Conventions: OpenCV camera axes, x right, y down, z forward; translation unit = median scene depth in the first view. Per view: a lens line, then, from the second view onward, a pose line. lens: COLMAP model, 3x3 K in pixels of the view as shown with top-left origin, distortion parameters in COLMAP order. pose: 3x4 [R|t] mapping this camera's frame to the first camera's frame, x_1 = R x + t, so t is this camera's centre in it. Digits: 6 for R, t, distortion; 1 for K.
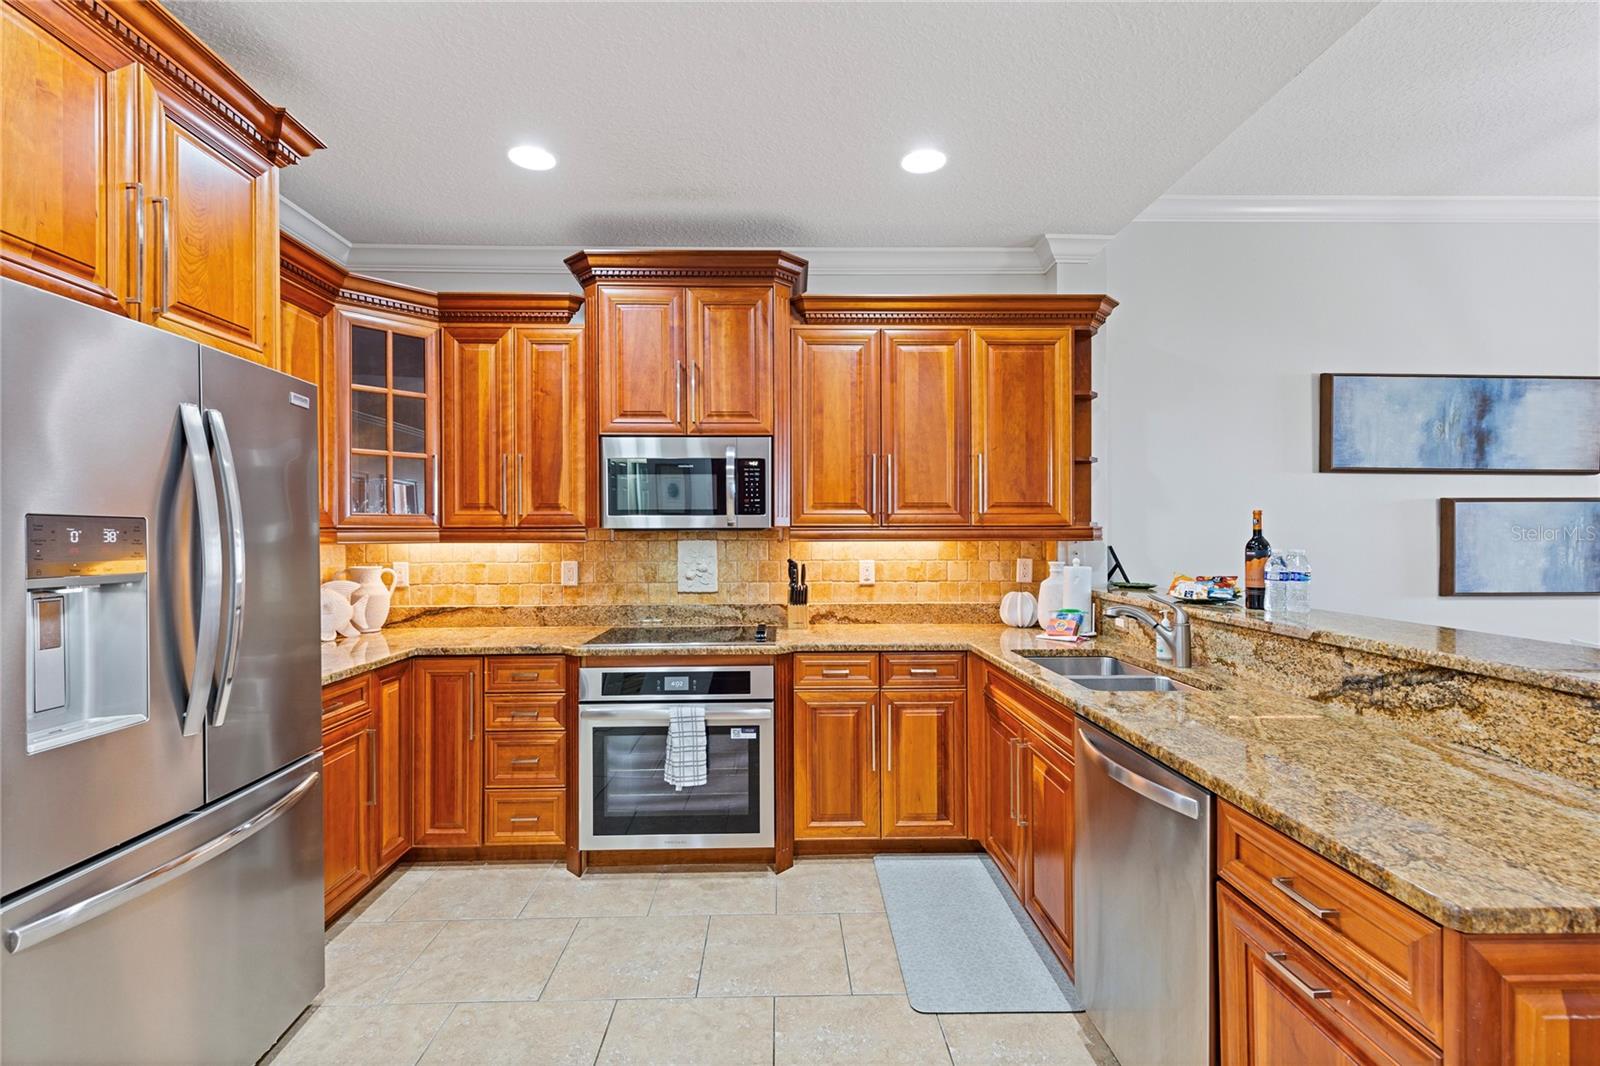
lens RADIAL K [[730.4, 0, 793.3], [0, 730.4, 532.5], [0, 0, 1]] dist [0.005355, -0.002701]
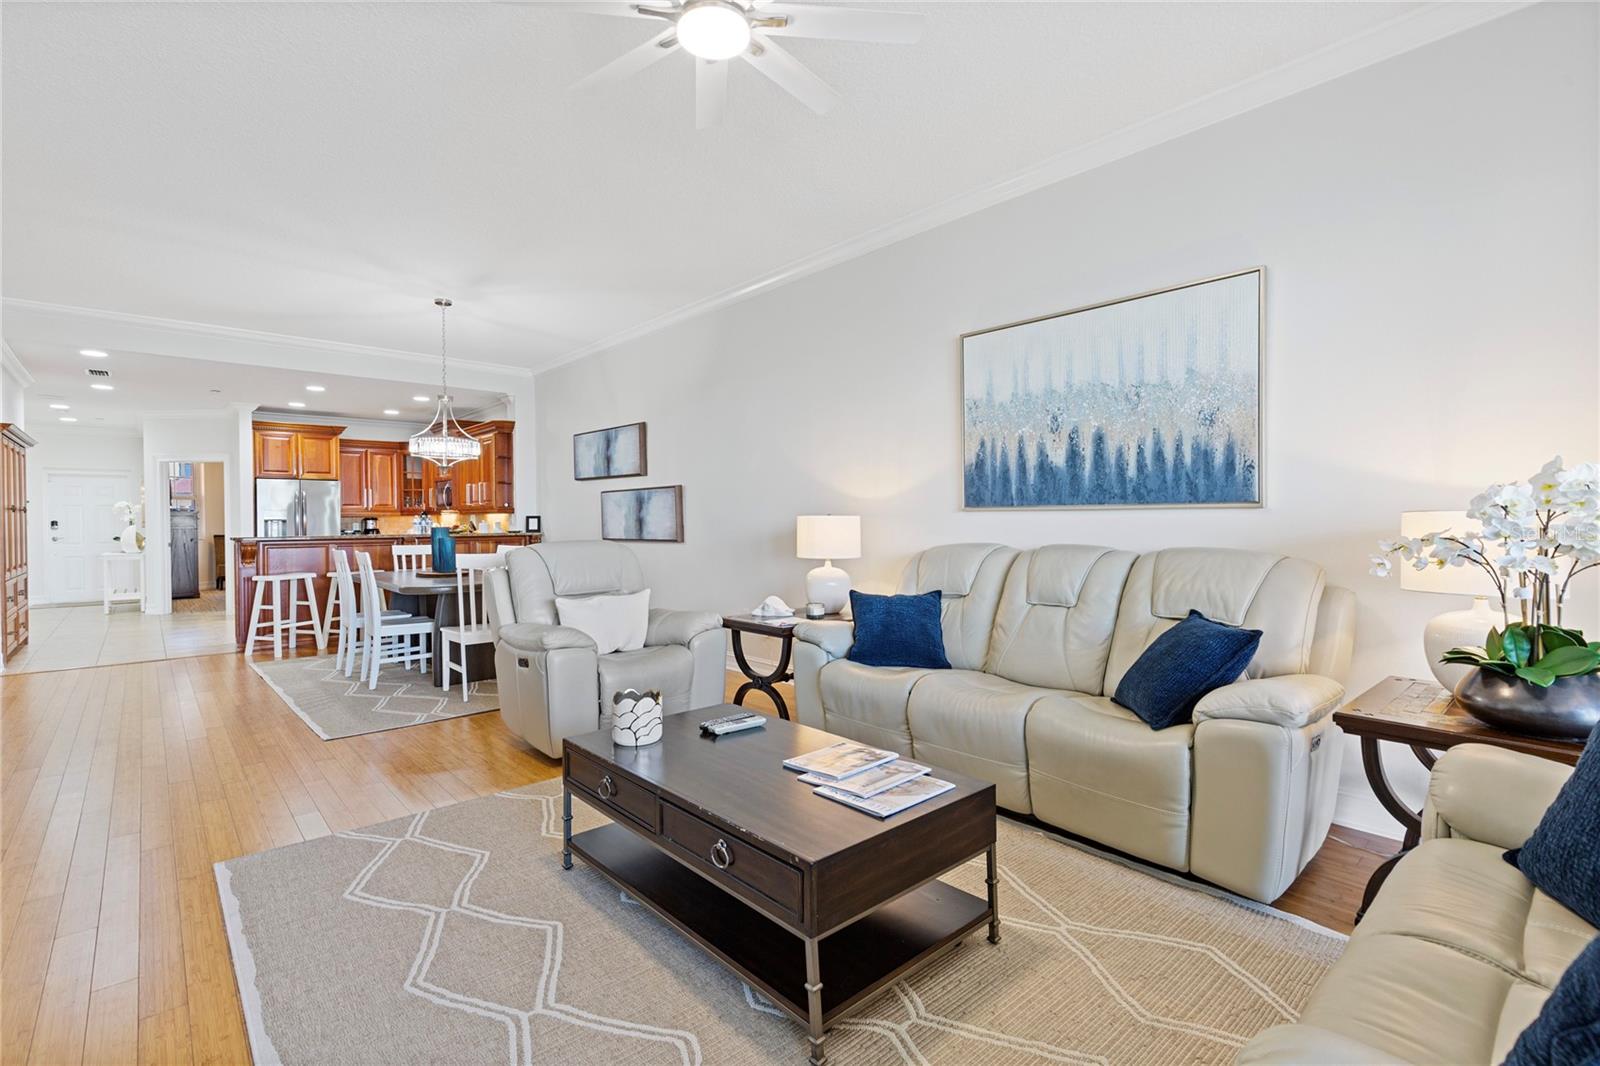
lens RADIAL K [[730.4, 0, 784.2], [0, 730.4, 526.9], [0, 0, 1]] dist [0.005355, -0.002701]
pose [[0.641179, 0.005164, -0.767374, 3.130495], [0.004796, 0.999931, 0.010737, 0.036341], [0.767376, -0.010564, 0.641110, 0.114093]]
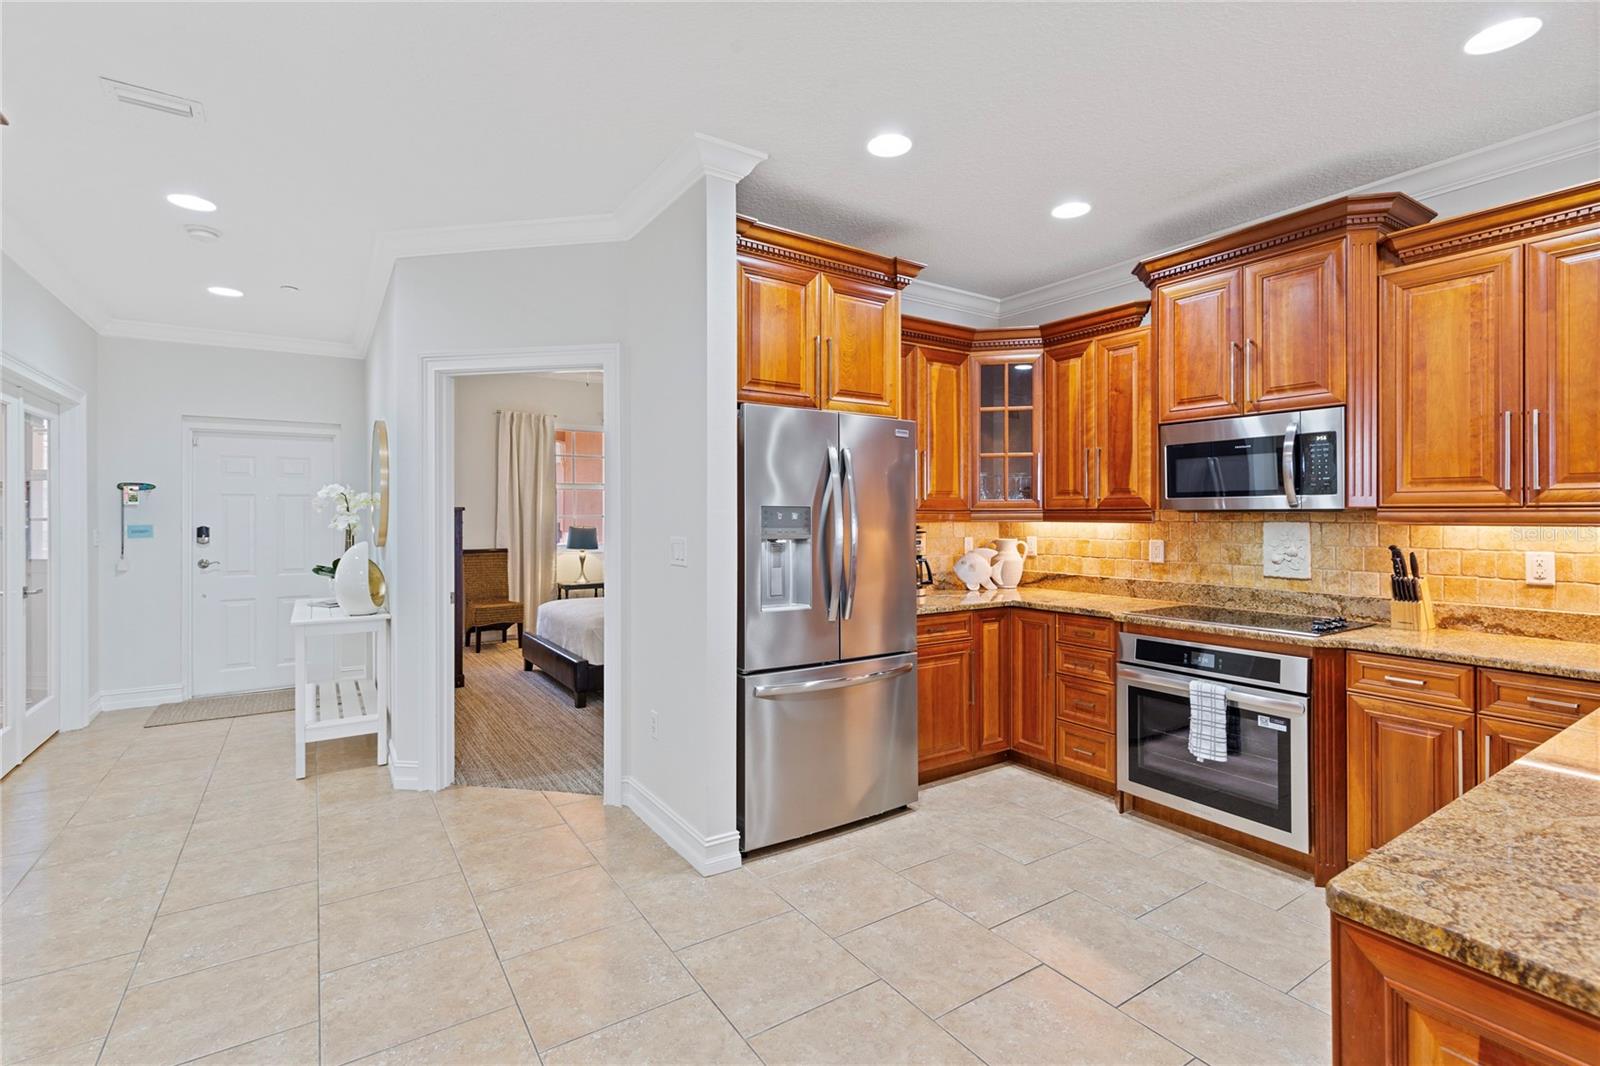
lens RADIAL K [[730.4, 0, 778.6], [0, 730.4, 512.2], [0, 0, 1]] dist [0.005355, -0.002701]
pose [[0.516022, -0.001009, -0.856575, 0.377161], [0.000267, 0.999999, -0.001017, -0.001646], [0.856575, 0.000296, 0.516022, -0.049474]]
